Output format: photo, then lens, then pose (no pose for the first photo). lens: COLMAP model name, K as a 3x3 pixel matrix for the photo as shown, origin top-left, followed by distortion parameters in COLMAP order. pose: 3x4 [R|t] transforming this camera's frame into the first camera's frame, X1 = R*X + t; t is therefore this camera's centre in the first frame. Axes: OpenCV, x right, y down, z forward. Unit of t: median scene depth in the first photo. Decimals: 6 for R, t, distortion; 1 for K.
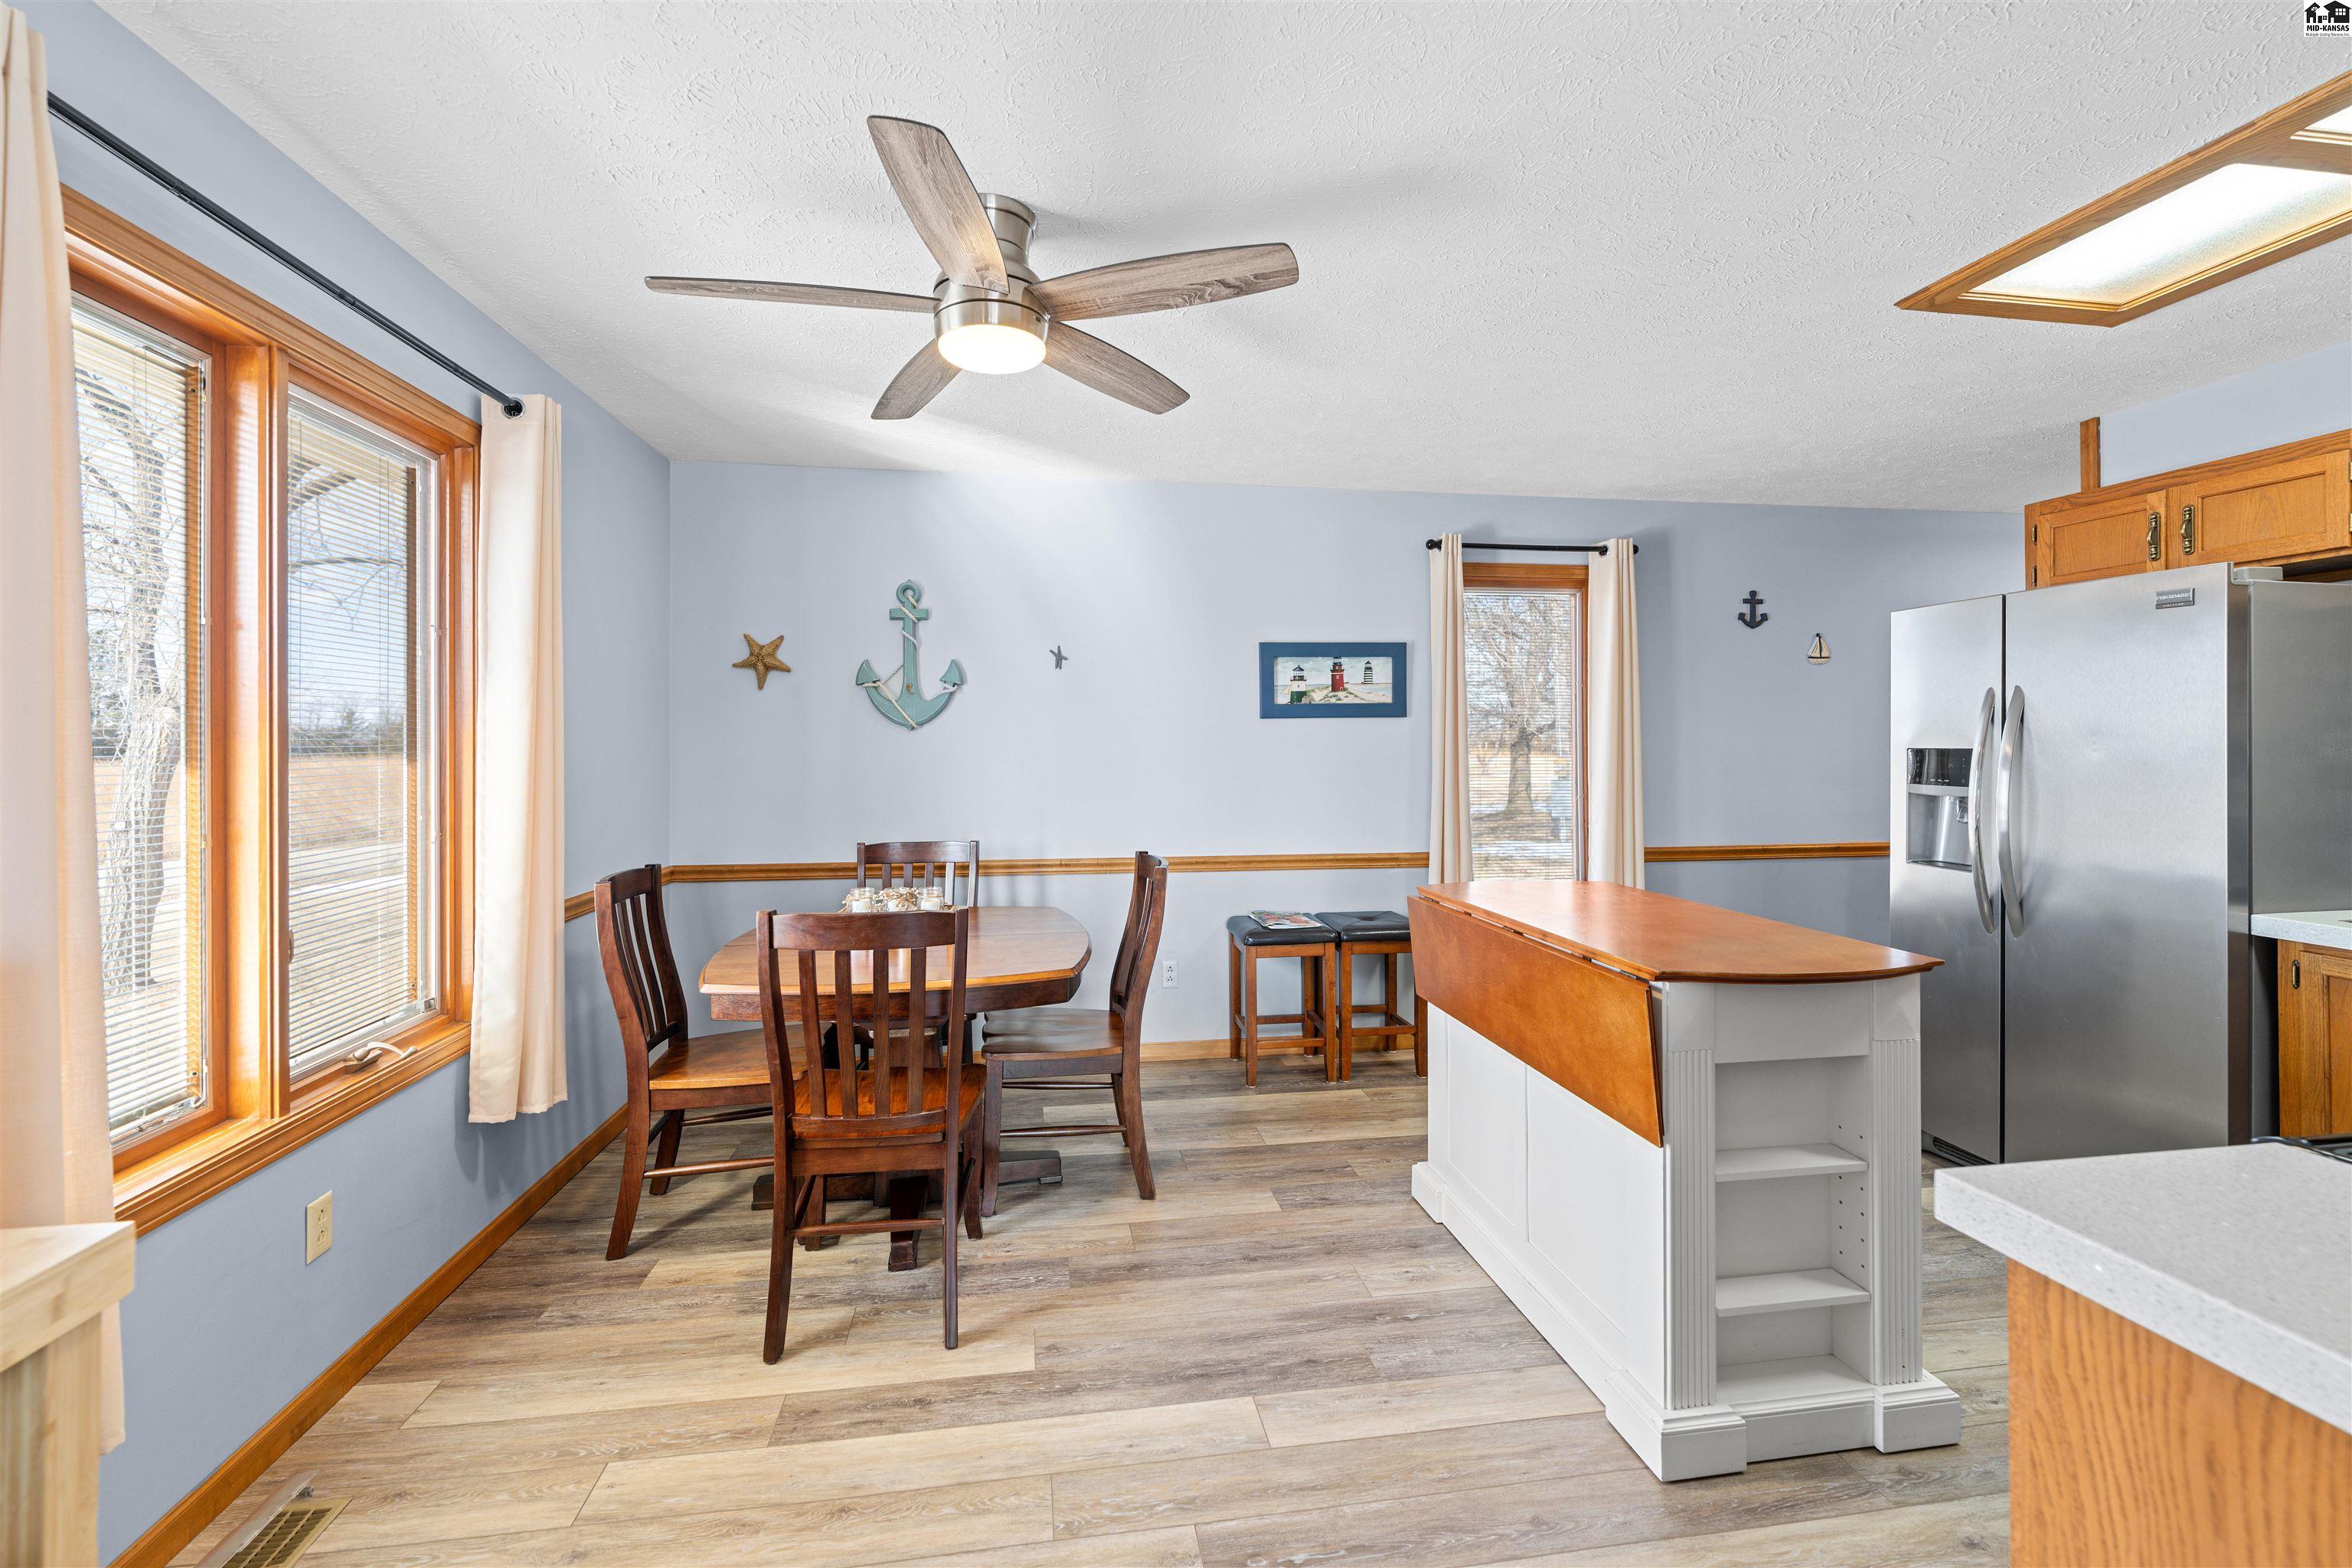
lens RADIAL K [[961.2, 0, 1158.8], [0, 961.2, 734.7], [0, 0, 1]] dist [-0.004473, 0.001158]
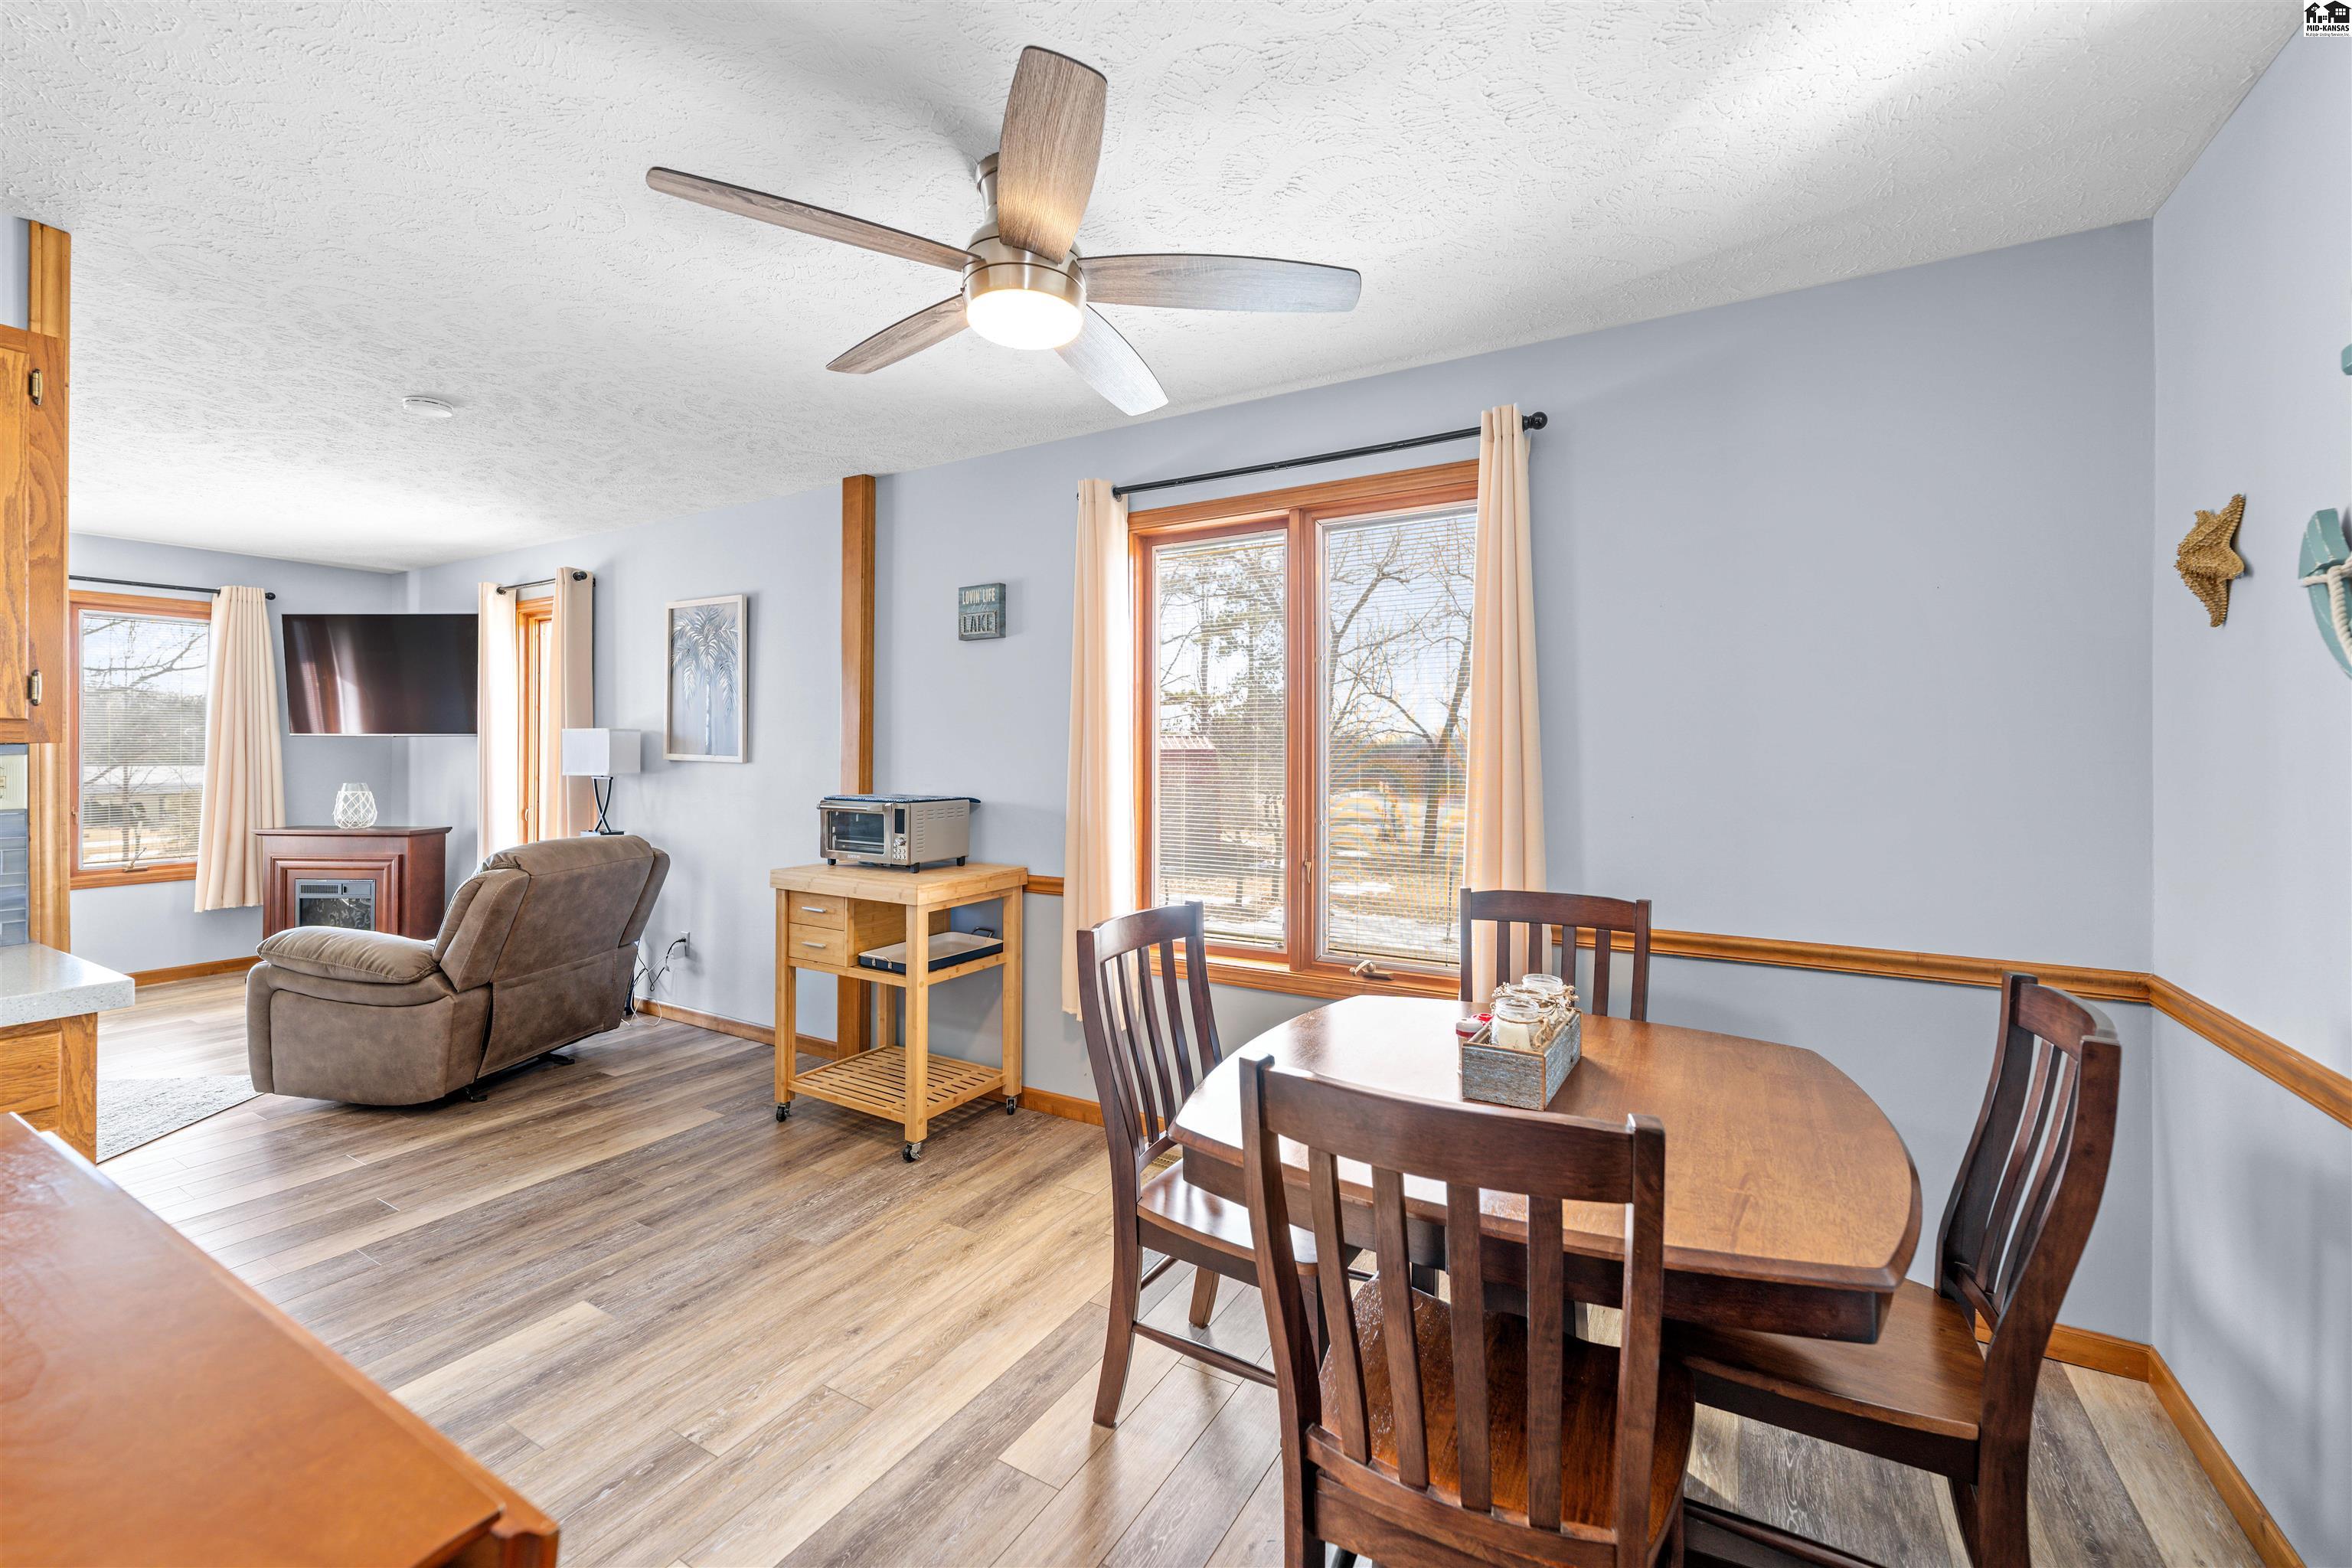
lens RADIAL K [[961.2, 0, 1172.7], [0, 961.2, 742.7], [0, 0, 1]] dist [-0.004473, 0.001158]
pose [[-0.622045, -0.004179, -0.782970, 0.327367], [0.007795, 0.999903, -0.011530, 0.012617], [0.782942, -0.013275, -0.621952, 1.193807]]
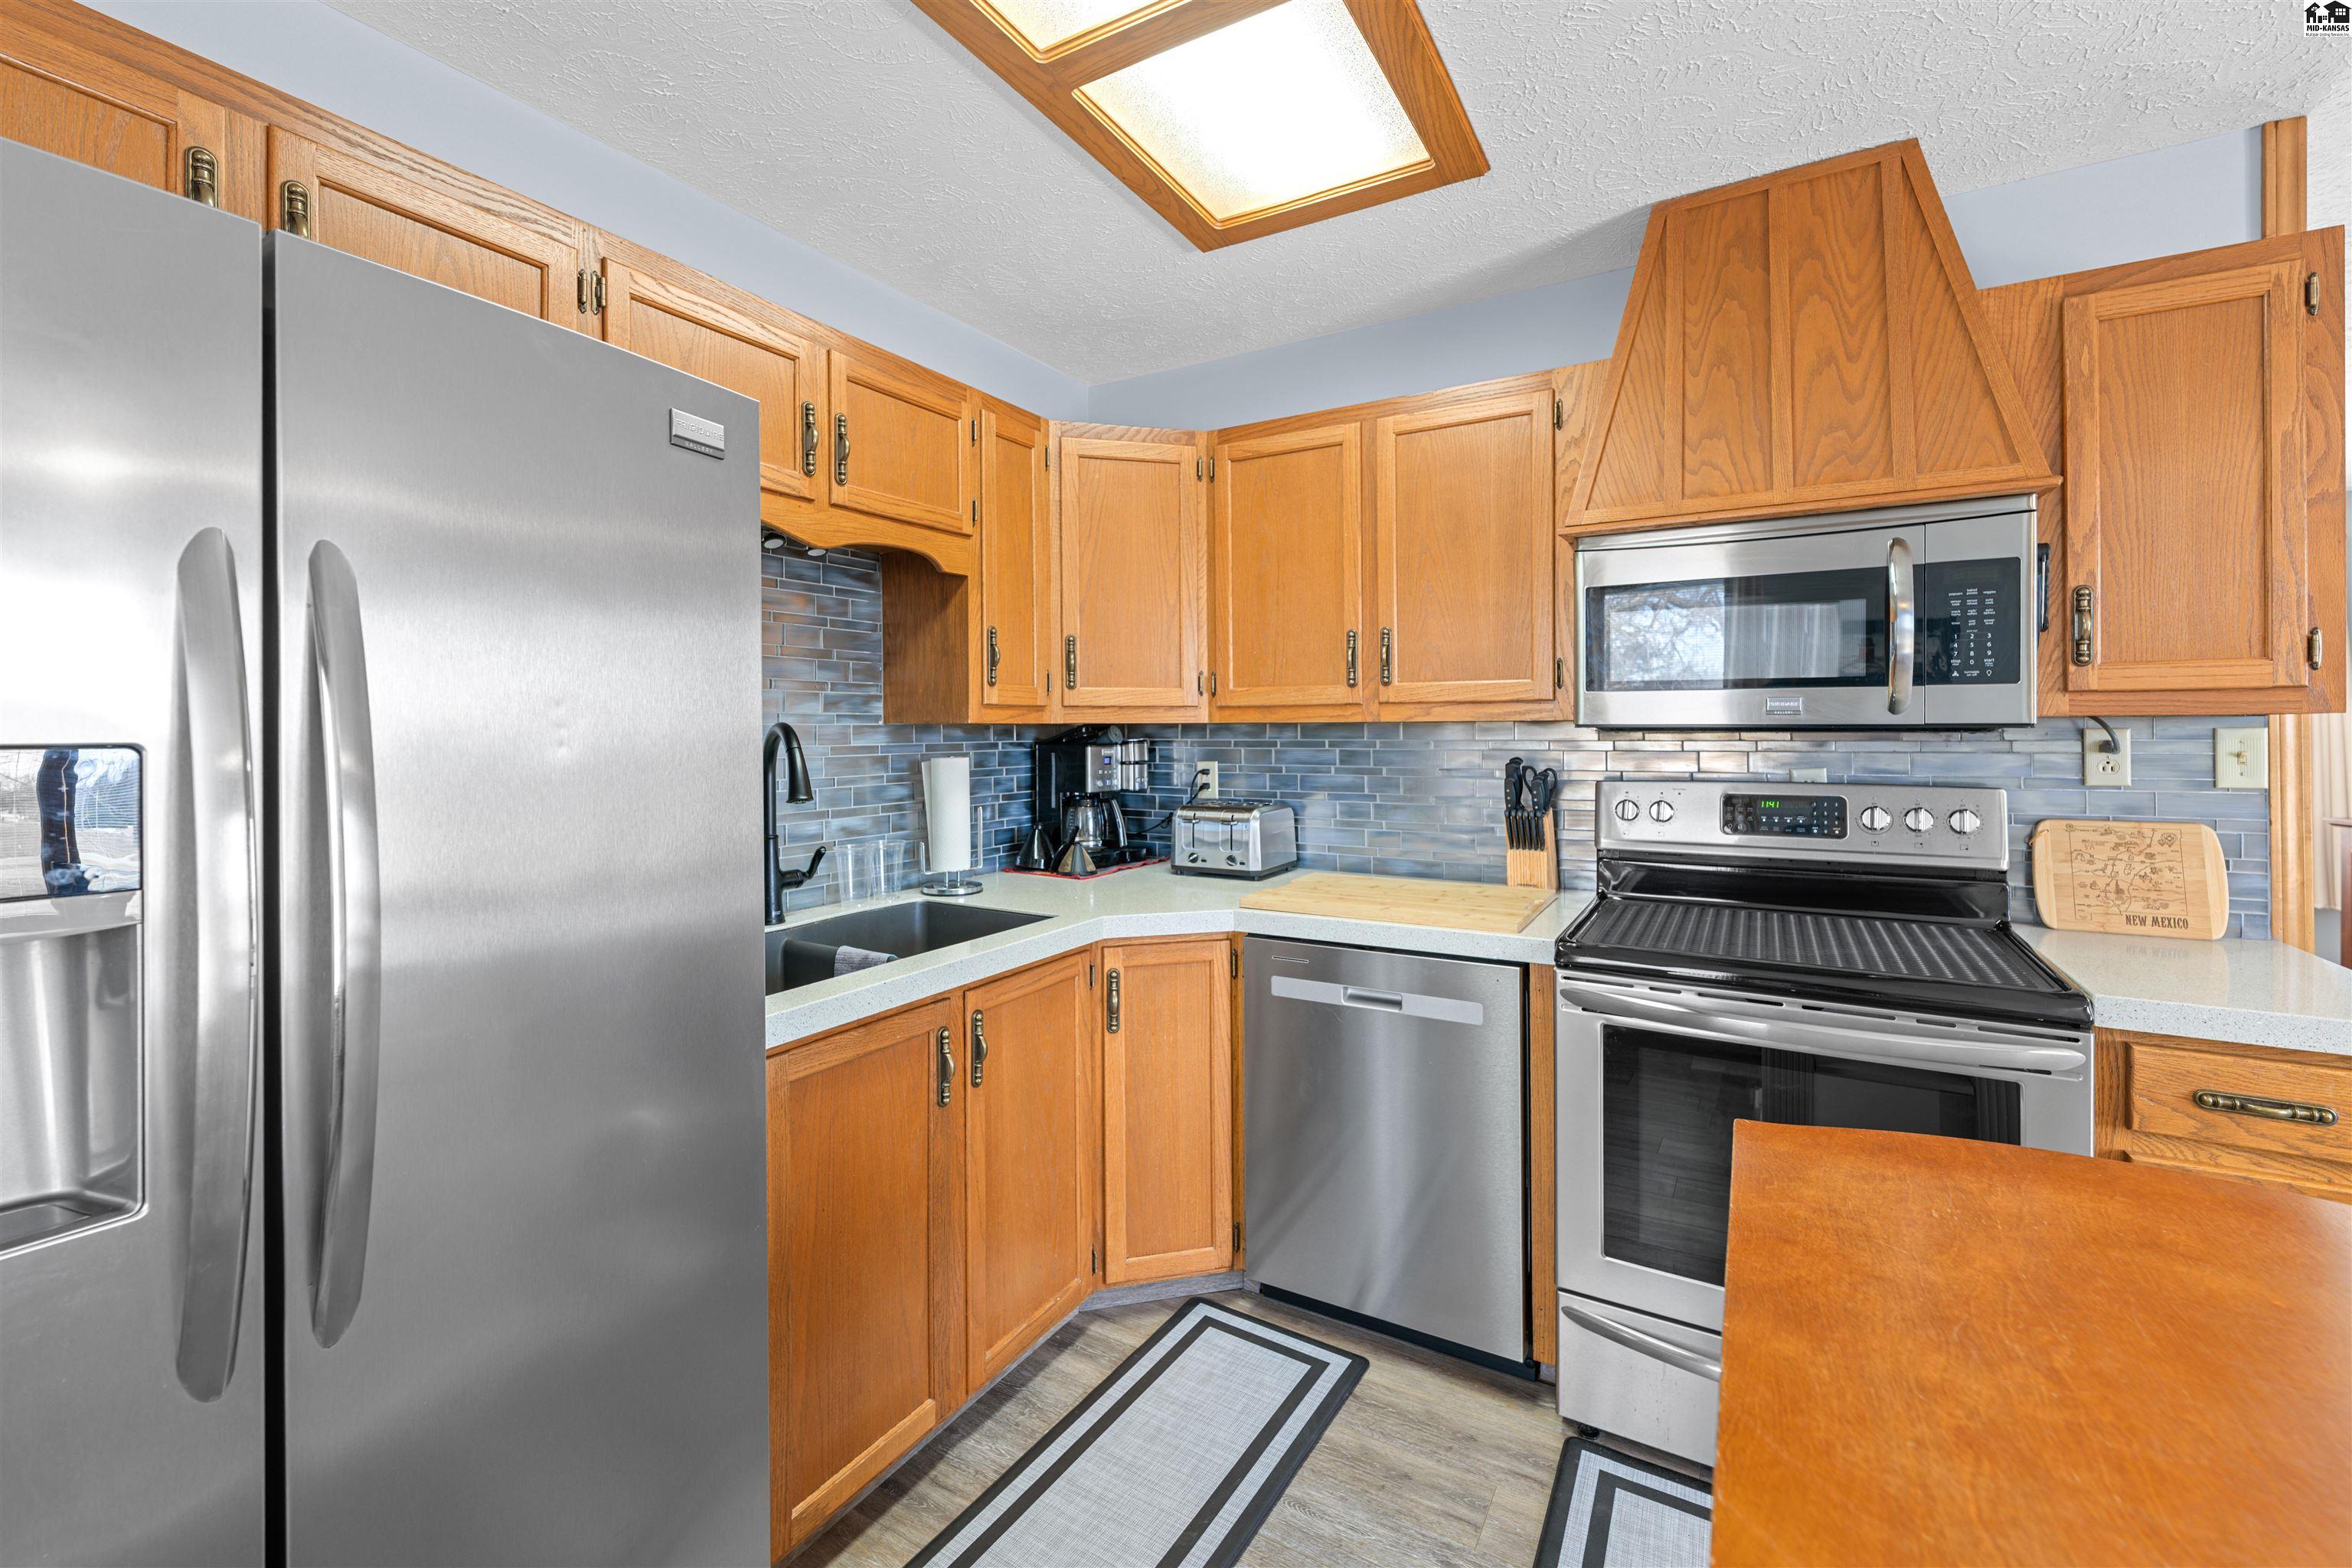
lens RADIAL K [[961.2, 0, 1184.9], [0, 961.2, 735.1], [0, 0, 1]] dist [-0.004473, 0.001158]
pose [[-0.784084, 0.002542, 0.620650, 0.465195], [0.000254, 0.999993, -0.003774, 0.013563], [-0.620655, -0.002802, -0.784079, 1.026106]]
